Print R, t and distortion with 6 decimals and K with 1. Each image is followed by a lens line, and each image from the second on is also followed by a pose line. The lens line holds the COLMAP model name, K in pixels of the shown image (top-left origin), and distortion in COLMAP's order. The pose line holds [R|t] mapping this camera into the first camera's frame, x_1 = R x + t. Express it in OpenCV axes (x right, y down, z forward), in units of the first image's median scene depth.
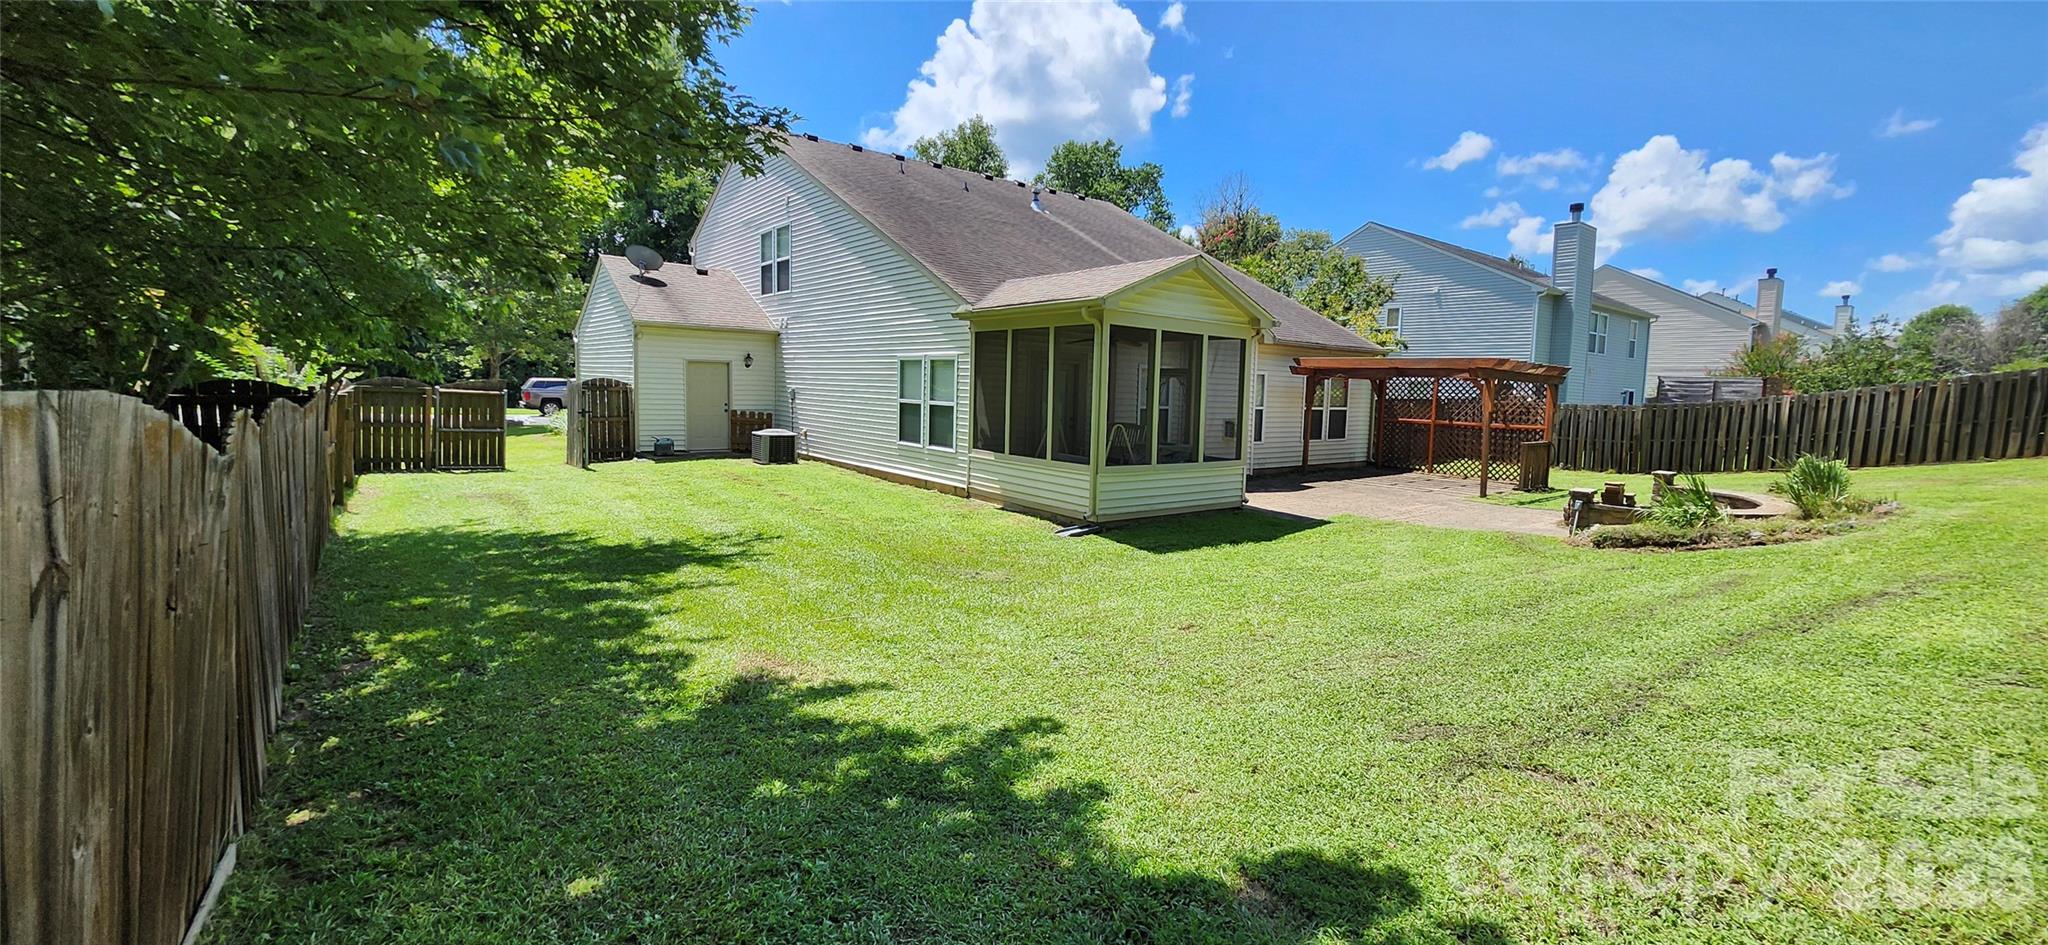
lens RADIAL K [[783.8, 0, 1052.4], [0, 783.8, 468.8], [0, 0, 1]] dist [-0.013973, 0.004614]
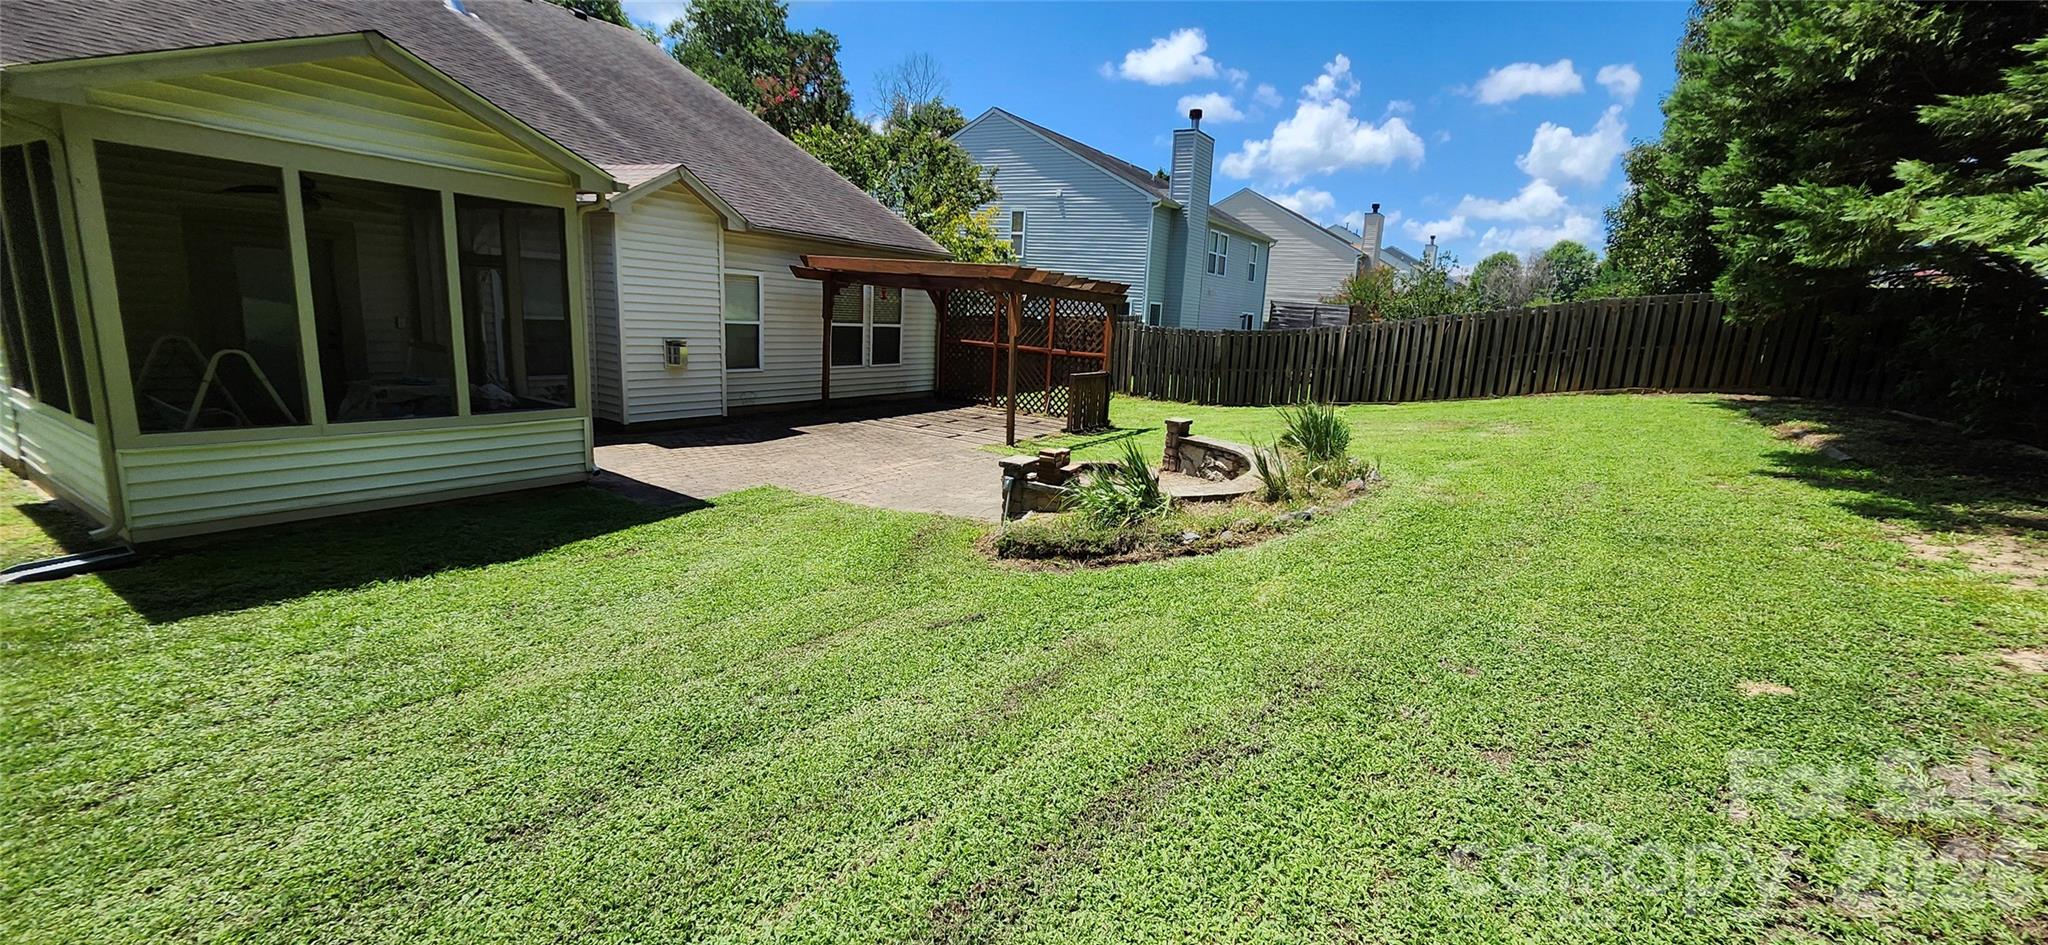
lens RADIAL K [[783.8, 0, 1052.4], [0, 783.8, 468.8], [0, 0, 1]] dist [-0.013973, 0.004614]
pose [[0.943187, -0.030469, 0.330862, 0.291711], [-0.007966, 0.993427, 0.114192, -0.027560], [-0.332166, -0.110340, 0.936745, 0.206321]]
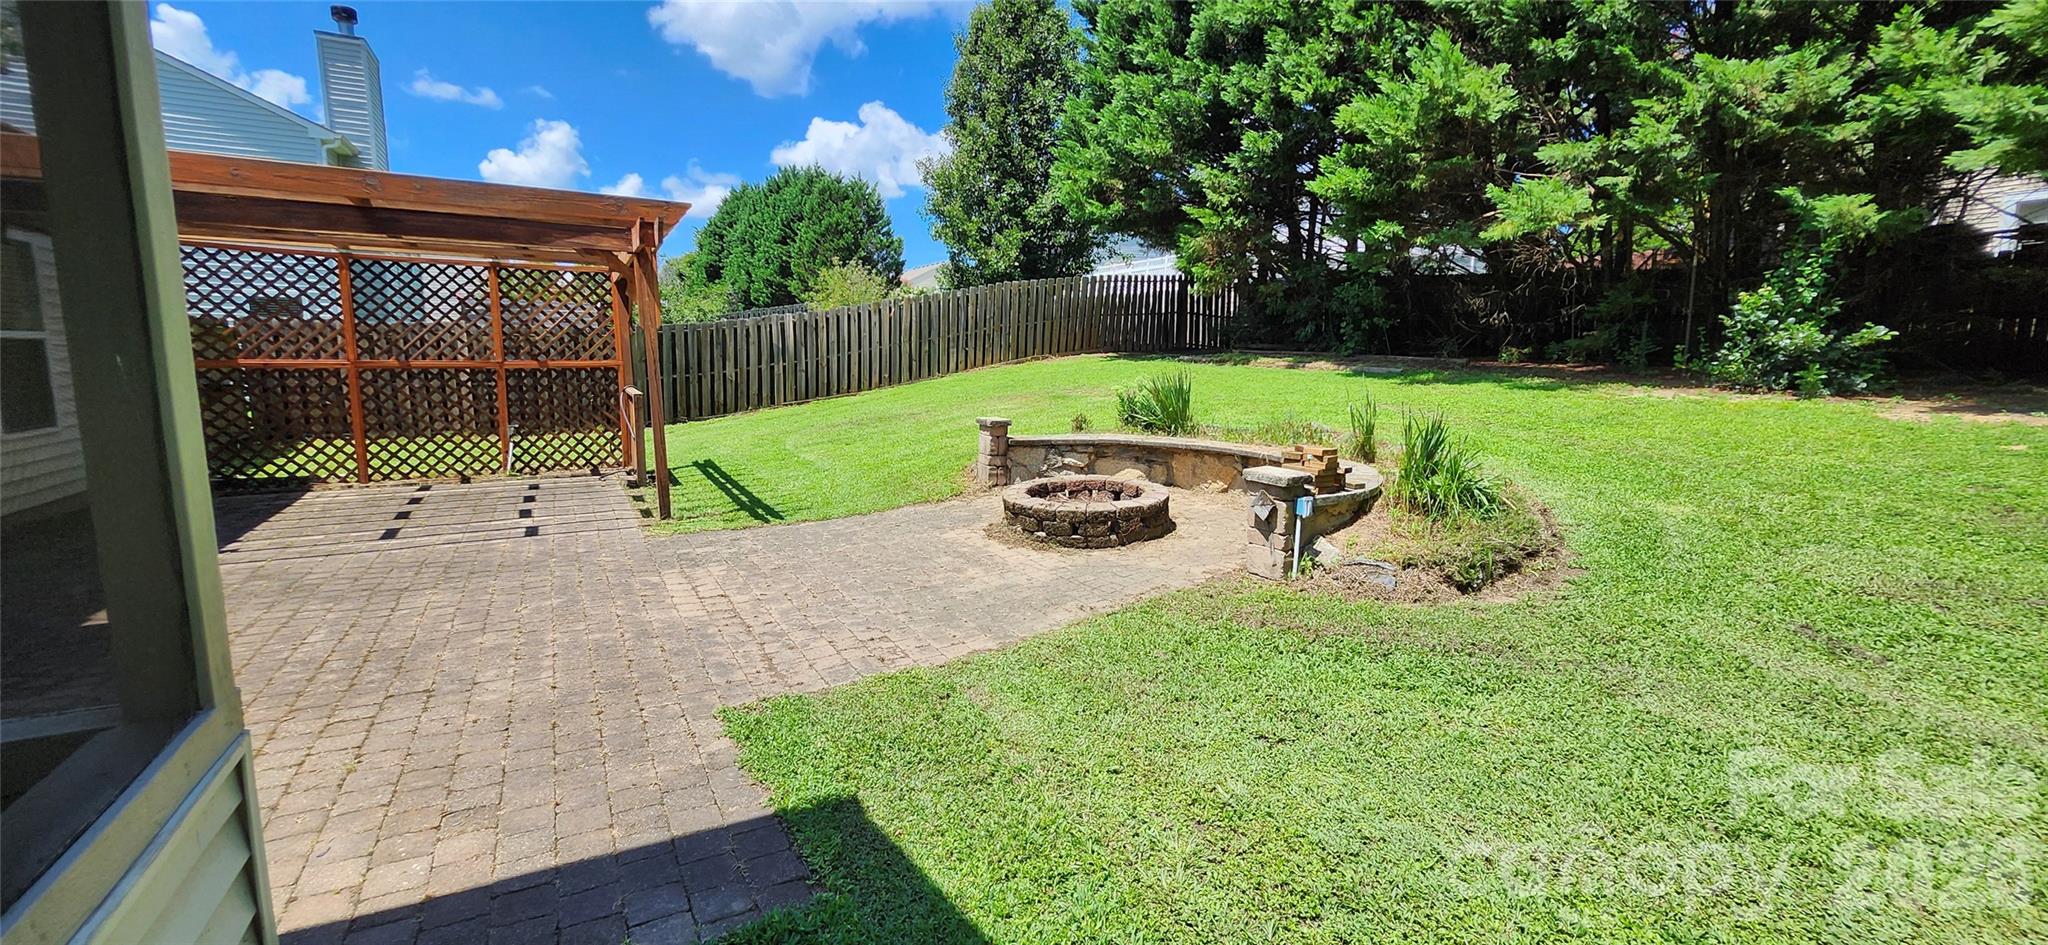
lens RADIAL K [[783.8, 0, 1052.4], [0, 783.8, 468.8], [0, 0, 1]] dist [-0.013973, 0.004614]
pose [[0.156399, -0.171563, 0.972680, 0.142453], [0.094830, 0.982857, 0.158110, -0.037361], [-0.983131, 0.067511, 0.169987, 0.603293]]
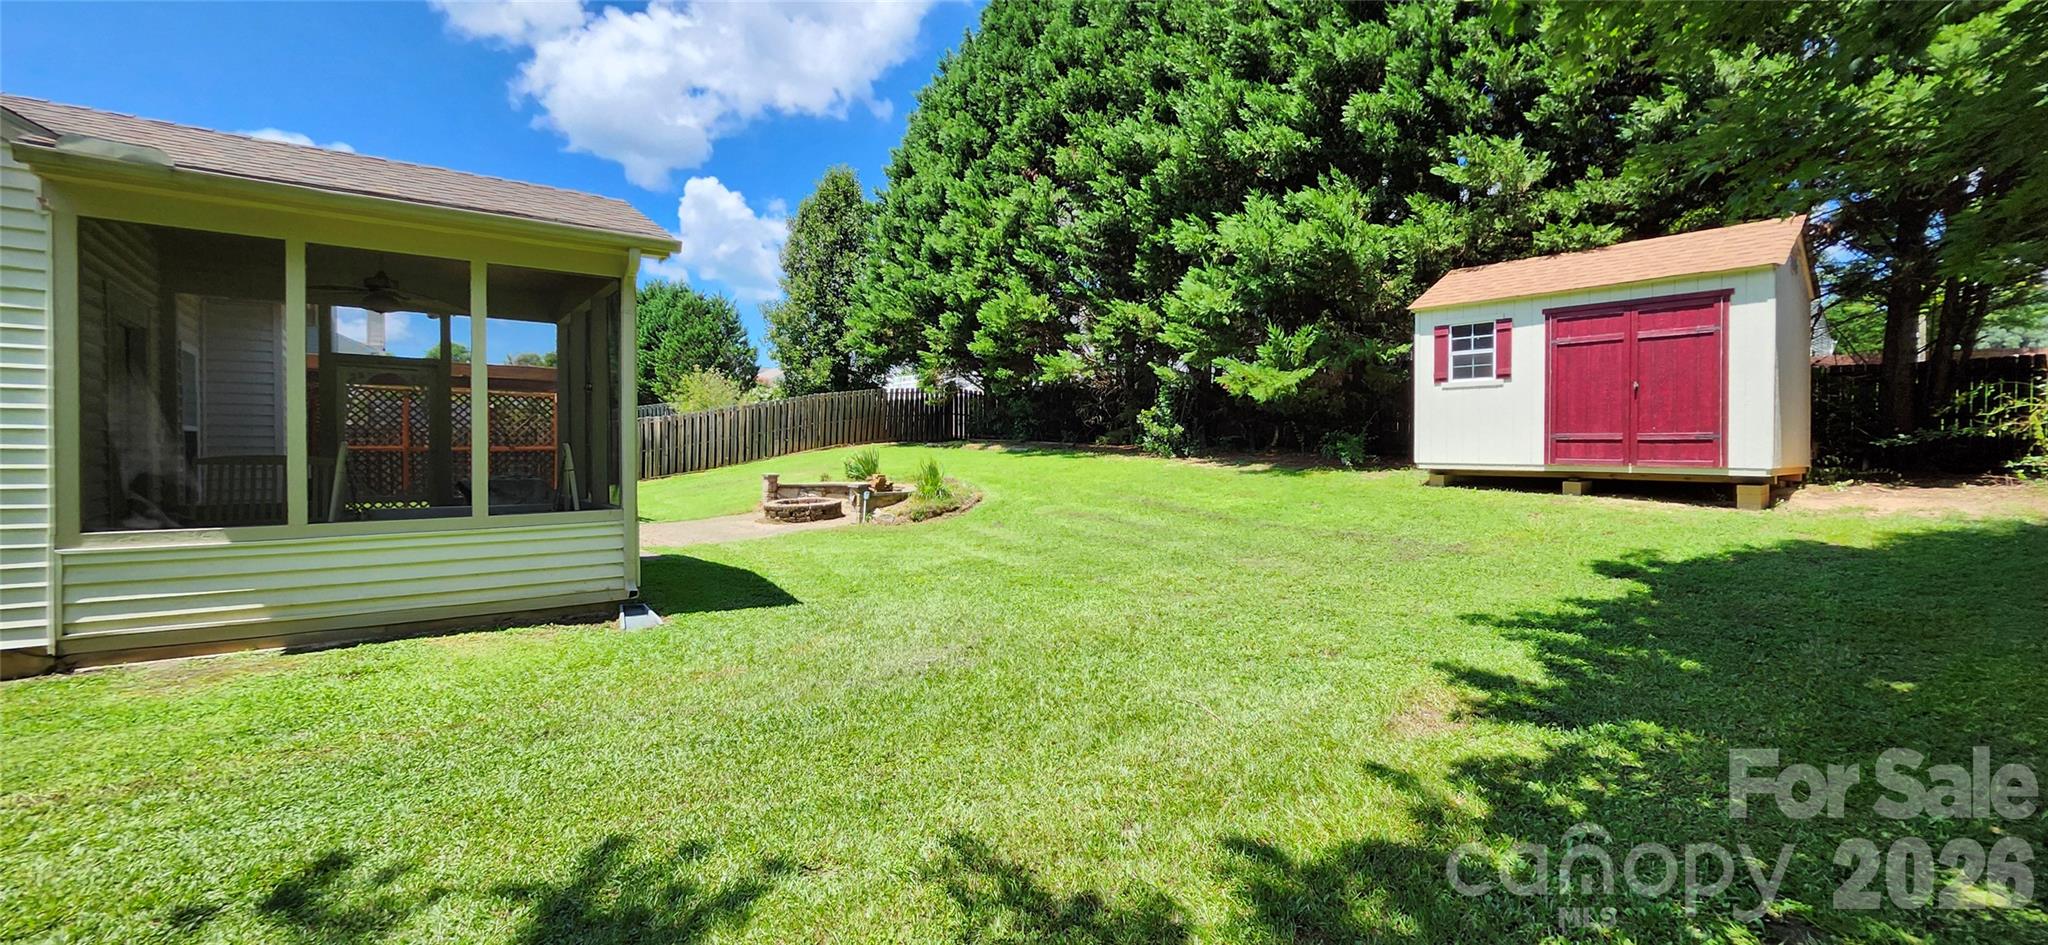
lens RADIAL K [[808.7, 0, 1031.5], [0, 808.7, 452.8], [0, 0, 1]] dist [0.000007, -0.000037]
pose [[0.032572, -0.036592, 0.998799, -0.326411], [0.100194, 0.994415, 0.033164, -0.021427], [-0.994435, 0.098994, 0.036056, 0.379592]]
